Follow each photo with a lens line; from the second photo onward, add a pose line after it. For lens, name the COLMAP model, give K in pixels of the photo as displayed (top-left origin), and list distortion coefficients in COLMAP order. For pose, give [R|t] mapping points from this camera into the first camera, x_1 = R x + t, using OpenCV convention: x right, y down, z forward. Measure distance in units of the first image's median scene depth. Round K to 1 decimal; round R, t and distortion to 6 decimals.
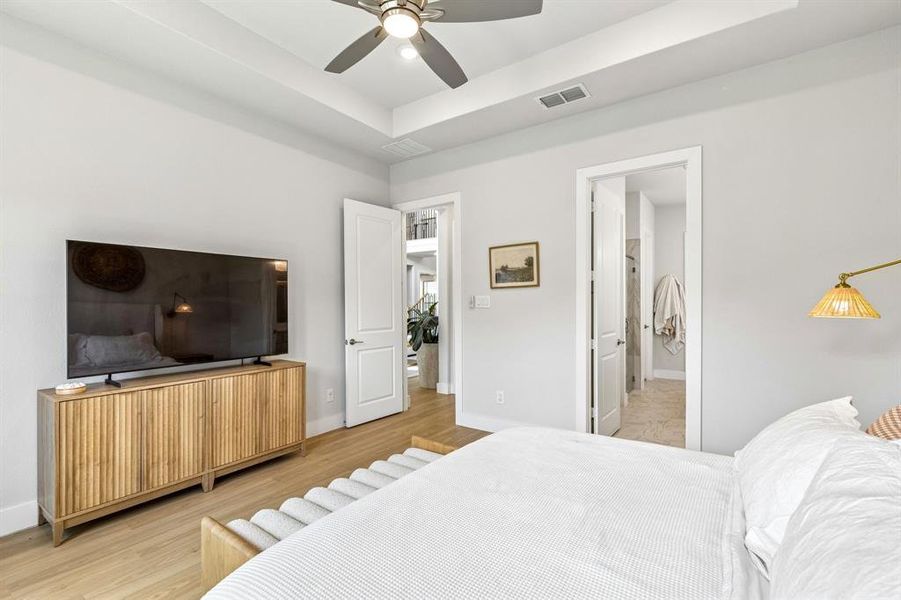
lens RADIAL K [[403.8, 0, 453.3], [0, 403.8, 305.2], [0, 0, 1]] dist [0.008608, -0.001796]
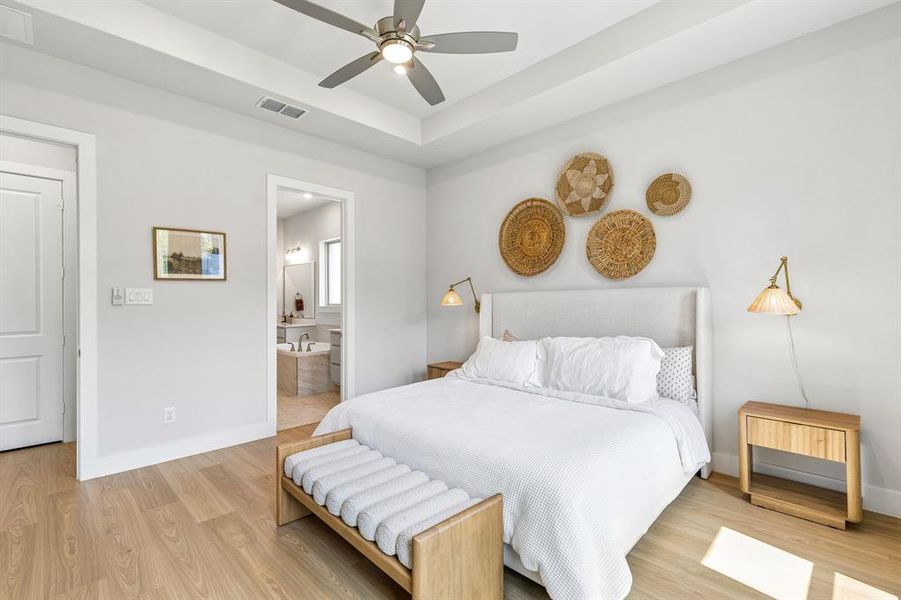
lens RADIAL K [[403.8, 0, 453.9], [0, 403.8, 302.7], [0, 0, 1]] dist [0.008608, -0.001796]
pose [[0.162197, -0.004250, 0.986749, -0.602194], [0.009634, 0.999950, 0.002724, 0.006572], [-0.986711, 0.009064, 0.162230, 0.311101]]
